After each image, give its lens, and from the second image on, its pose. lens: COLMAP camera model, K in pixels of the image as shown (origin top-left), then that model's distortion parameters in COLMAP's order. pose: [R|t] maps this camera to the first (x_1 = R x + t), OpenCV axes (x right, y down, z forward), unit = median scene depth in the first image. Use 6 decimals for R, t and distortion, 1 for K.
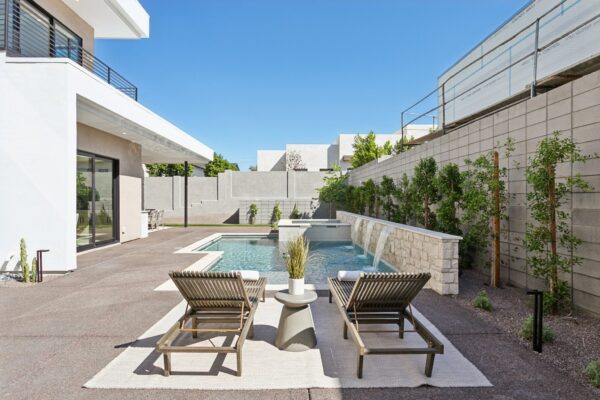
lens RADIAL K [[350.6, 0, 299.8], [0, 350.6, 201.7], [0, 0, 1]] dist [0.002242, 0.000286]
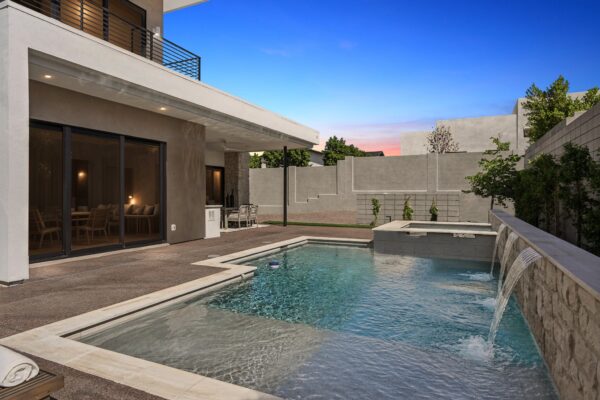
lens RADIAL K [[368.2, 0, 298.3], [0, 368.2, 196.4], [0, 0, 1]] dist [0.004633, 0.000915]
pose [[0.885158, 0.001444, -0.465288, 0.106304], [-0.003552, 0.999987, -0.003654, 0.005819], [0.465277, 0.004888, 0.885152, 0.246685]]
